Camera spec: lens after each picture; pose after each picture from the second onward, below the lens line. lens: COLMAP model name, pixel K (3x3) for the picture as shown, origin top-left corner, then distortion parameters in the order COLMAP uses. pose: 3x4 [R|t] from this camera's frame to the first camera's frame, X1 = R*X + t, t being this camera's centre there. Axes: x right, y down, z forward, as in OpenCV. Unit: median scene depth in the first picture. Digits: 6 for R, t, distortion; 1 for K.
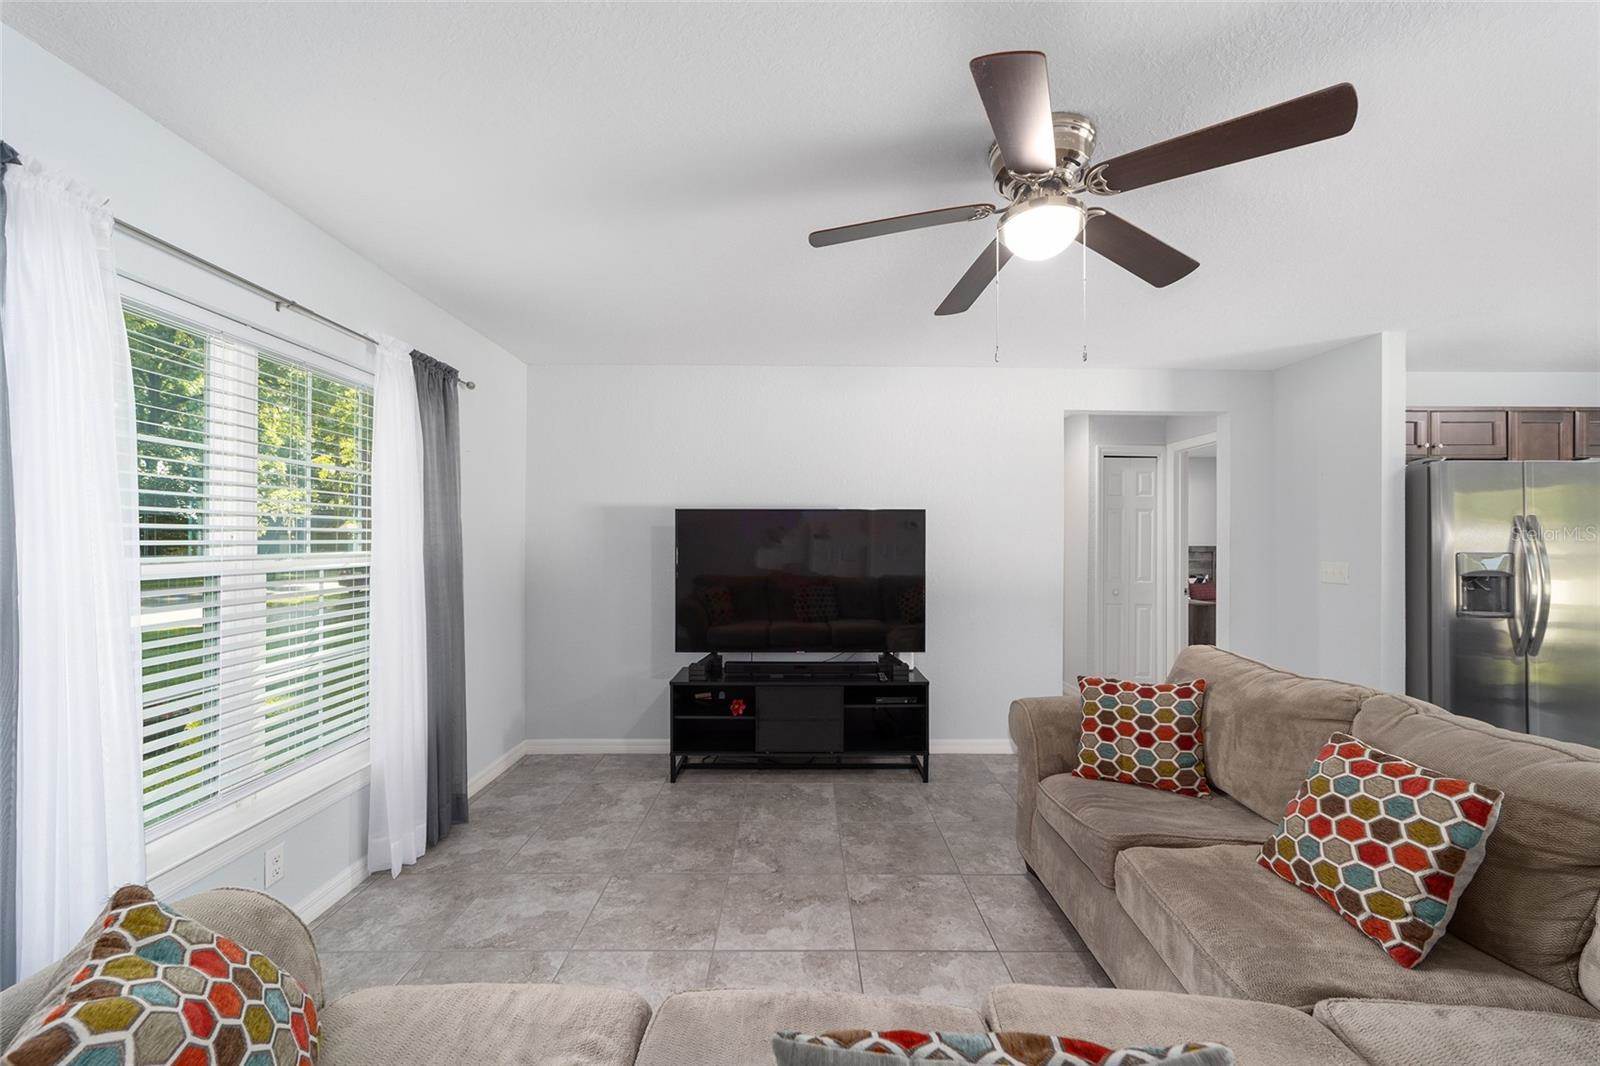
lens RADIAL K [[614.0, 0, 801.3], [0, 614.0, 538.1], [0, 0, 1]] dist [-0.017688, 0.009386]
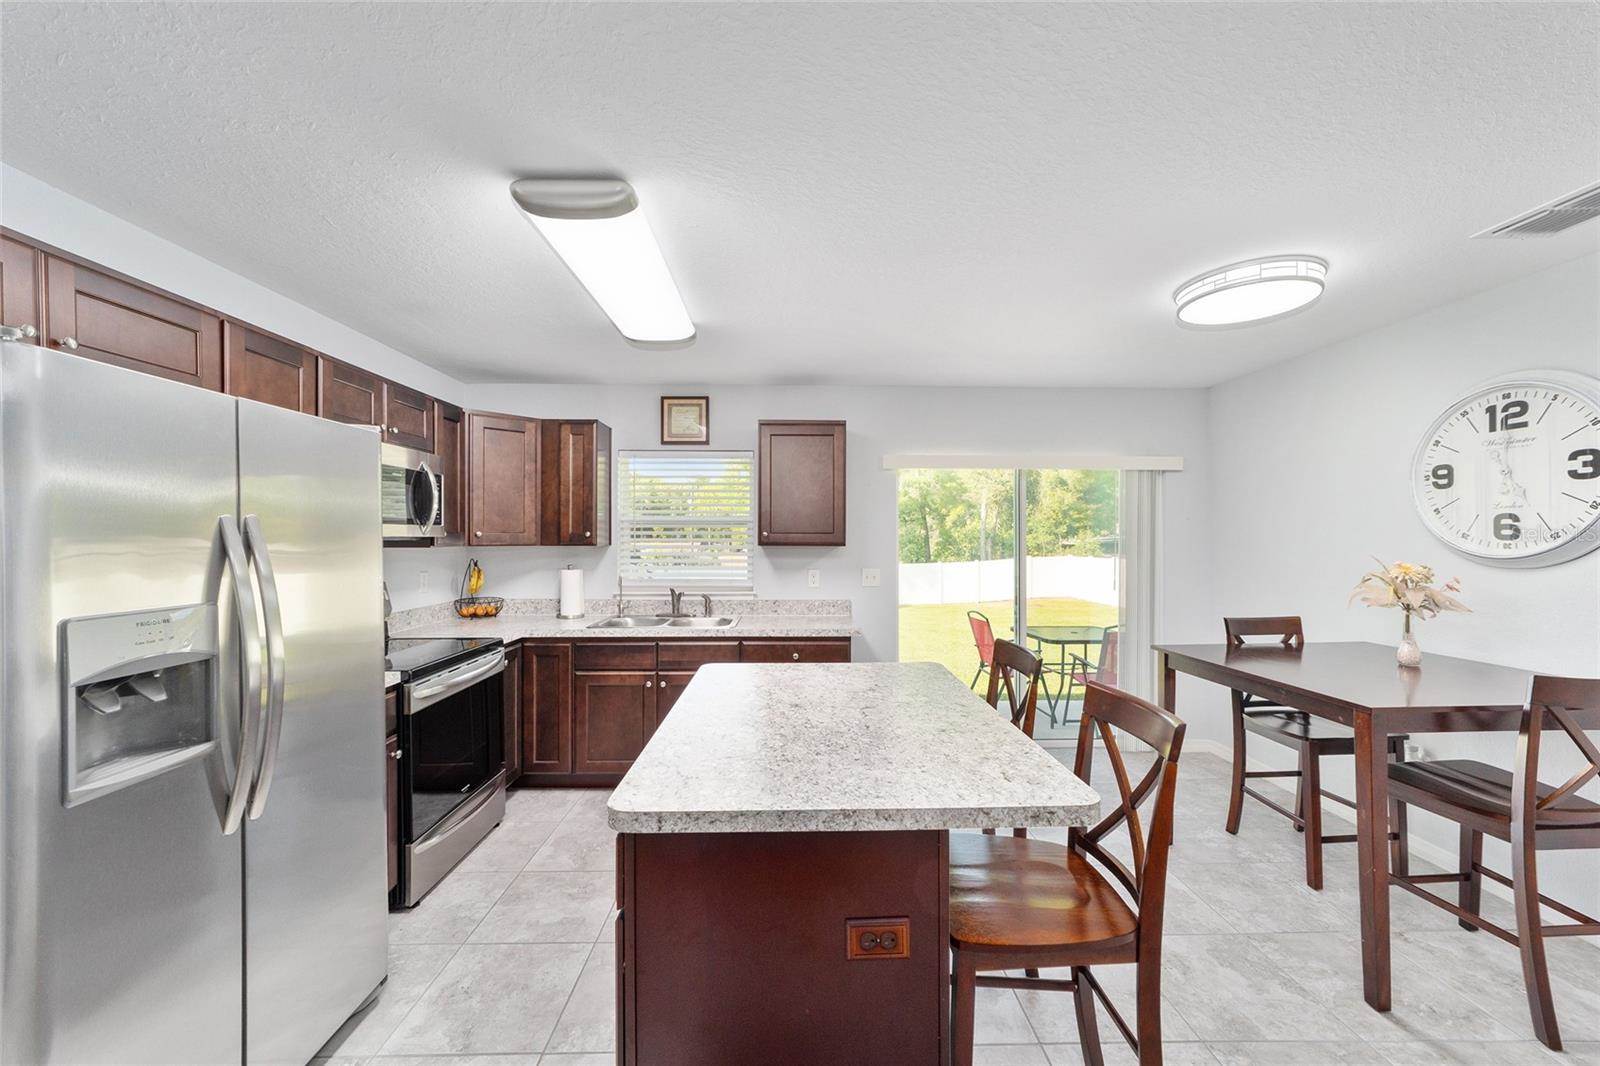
lens RADIAL K [[614.0, 0, 801.3], [0, 614.0, 538.1], [0, 0, 1]] dist [-0.017688, 0.009386]
pose [[-0.011489, -0.008831, 0.999895, 0.926890], [-0.003984, 0.999953, 0.008786, -0.034924], [-0.999926, -0.003882, -0.011523, 0.748753]]
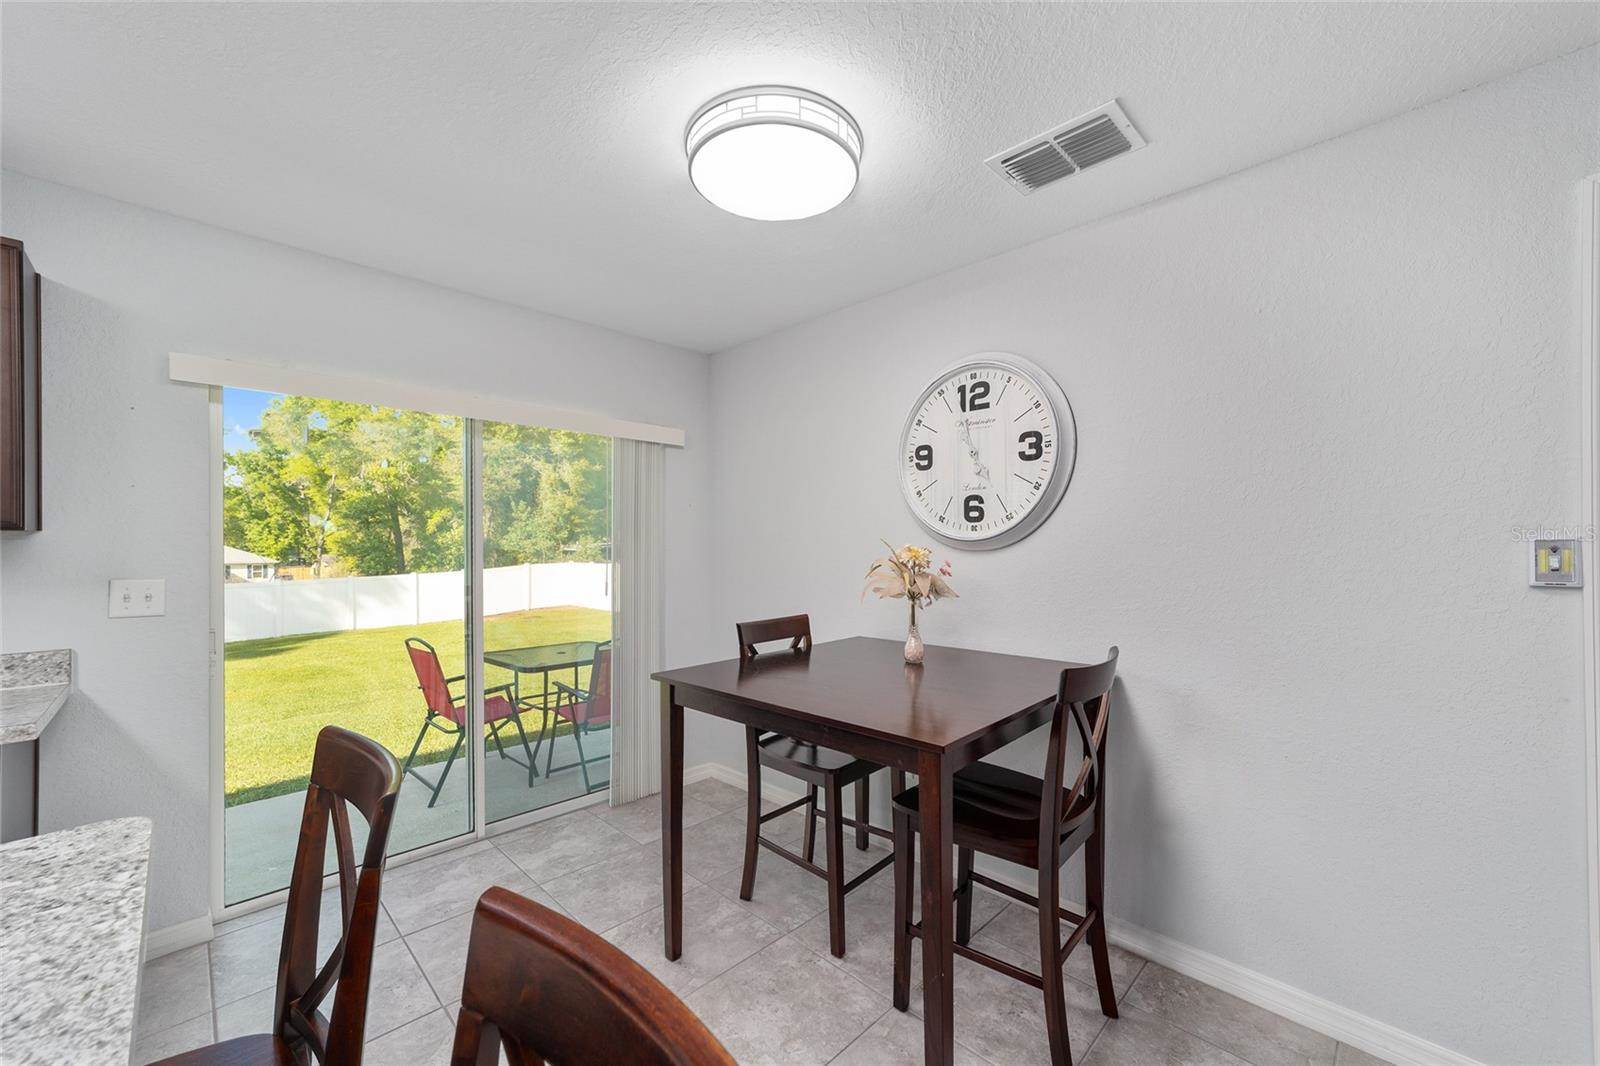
lens RADIAL K [[620.8, 0, 807.3], [0, 620.8, 547.5], [0, 0, 1]] dist [-0.013407, 0.007028]
pose [[-0.706110, -0.008868, 0.708047, 1.387864], [-0.006592, 0.999961, 0.005950, 0.008624], [-0.708072, -0.000466, -0.706140, 0.483024]]
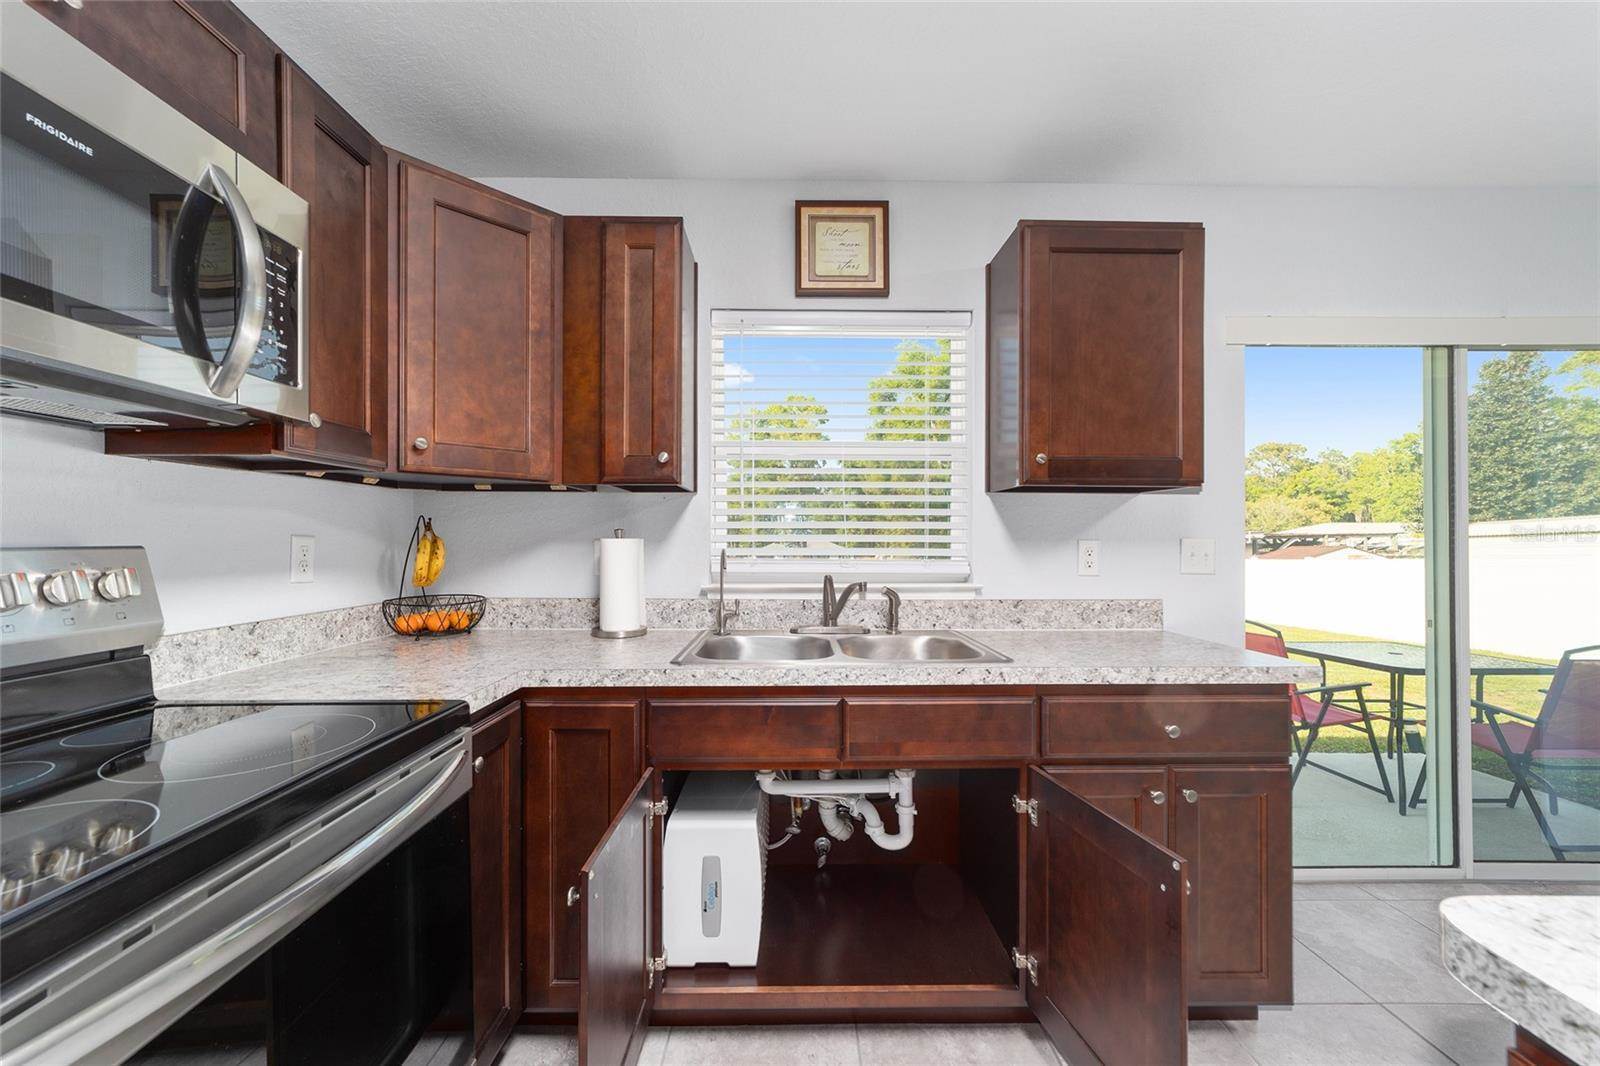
lens RADIAL K [[614.0, 0, 801.3], [0, 614.0, 538.1], [0, 0, 1]] dist [-0.017688, 0.009386]
pose [[-0.006203, -0.004194, 0.999972, 1.749188], [-0.003544, 0.999985, 0.004172, 0.060832], [-0.999974, -0.003518, -0.006218, 1.108099]]
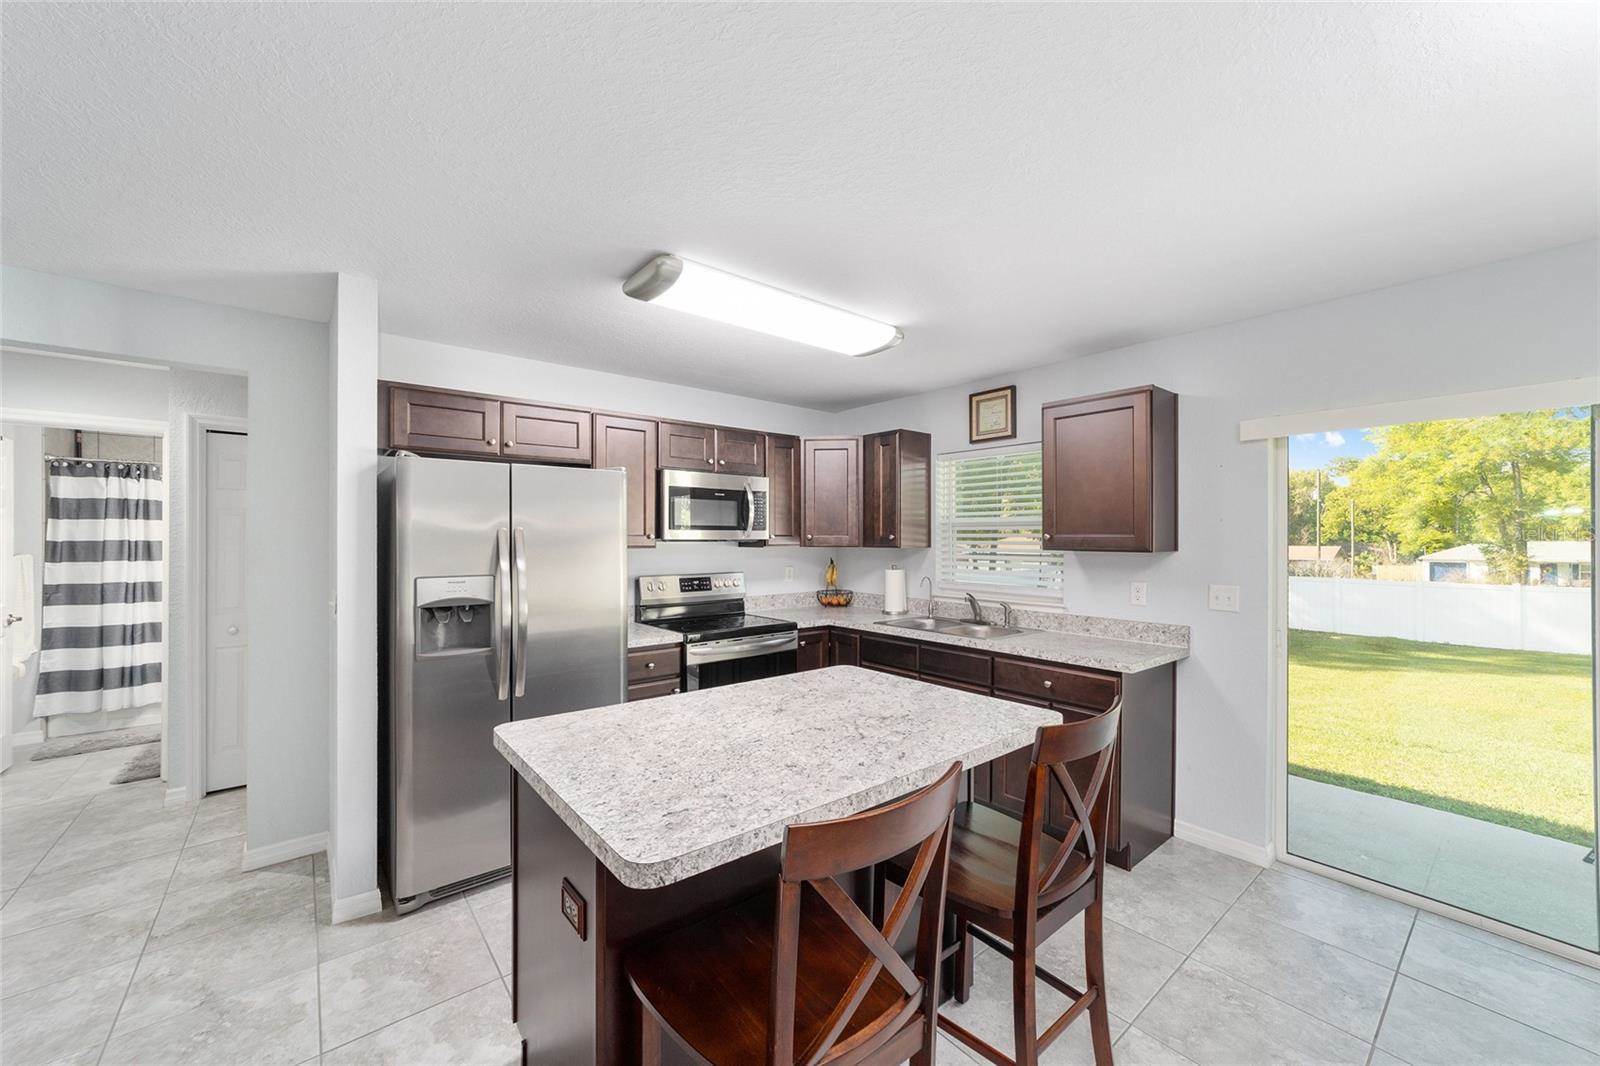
lens RADIAL K [[614.0, 0, 801.3], [0, 614.0, 538.1], [0, 0, 1]] dist [-0.017688, 0.009386]
pose [[0.777453, -0.005295, 0.628919, 1.238204], [0.001557, 0.999978, 0.006495, -0.037105], [-0.628939, -0.004070, 0.777444, 0.133815]]
